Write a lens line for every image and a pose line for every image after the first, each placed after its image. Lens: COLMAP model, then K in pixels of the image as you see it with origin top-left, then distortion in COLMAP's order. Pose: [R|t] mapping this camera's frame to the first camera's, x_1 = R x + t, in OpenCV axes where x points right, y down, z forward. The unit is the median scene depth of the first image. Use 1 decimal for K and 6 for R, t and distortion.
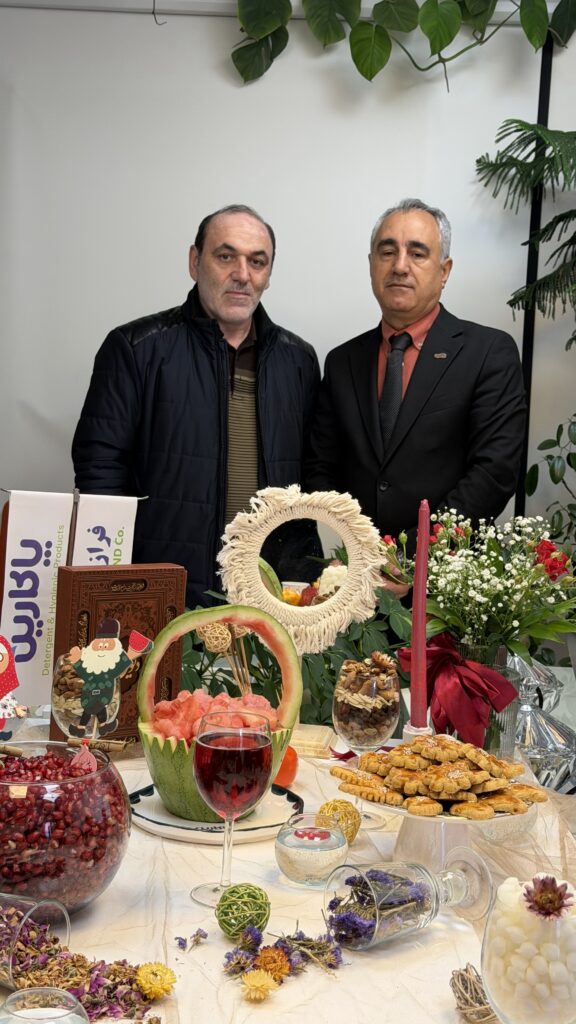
lens RADIAL K [[1449.4, 0, 288.0], [0, 1449.4, 512.0], [0, 0, 1]] dist [0.093903, 0.095776]
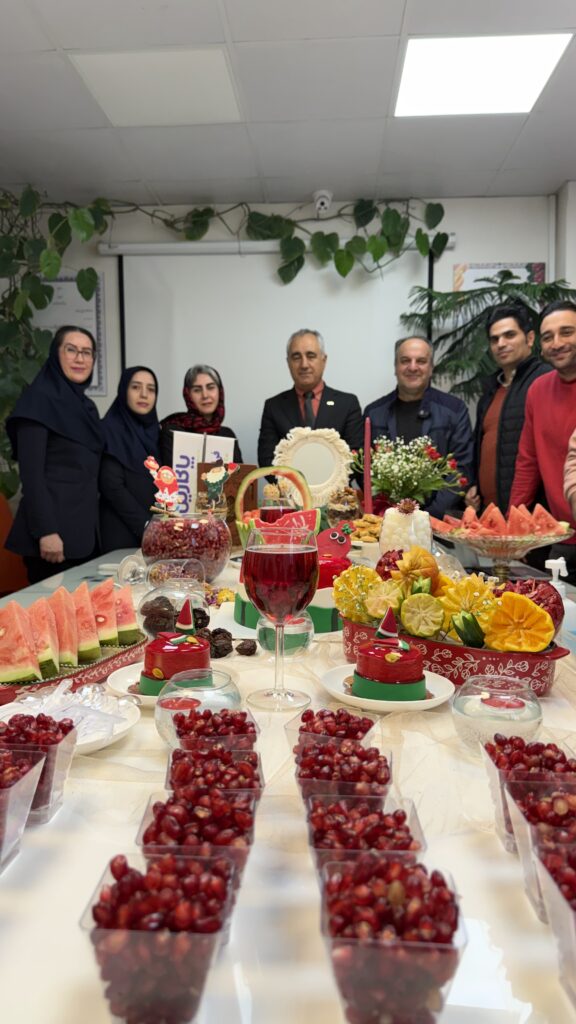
lens RADIAL K [[736.4, 0, 284.6], [0, 736.4, 510.6], [0, 0, 1]] dist [0.126659, -0.222783]
pose [[0.997952, -0.040224, -0.049734, 0.020234], [0.037480, 0.997786, -0.054931, 0.167646], [0.051833, 0.052954, 0.997251, -0.067066]]
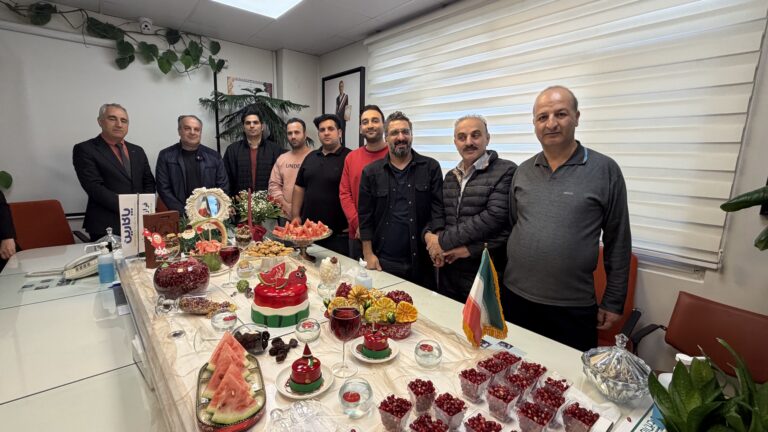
lens RADIAL K [[349.5, 0, 385.5], [0, 349.5, 218.7], [0, 0, 1]] dist [0.001498, 0.000413]
pose [[0.759158, -0.131598, 0.637464, -0.247853], [0.071929, 0.990312, 0.118779, -0.011572], [-0.646920, -0.044320, 0.761269, -0.040374]]
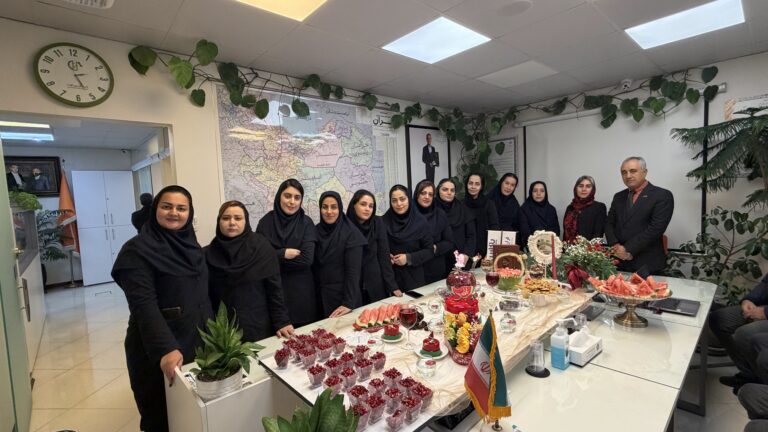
lens RADIAL K [[349.5, 0, 385.5], [0, 349.5, 218.7], [0, 0, 1]] dist [0.001498, 0.000413]
pose [[0.673316, -0.010827, -0.739276, 0.546934], [-0.010199, 0.999662, -0.023930, -0.023676], [0.739284, 0.023653, 0.672978, -0.209441]]
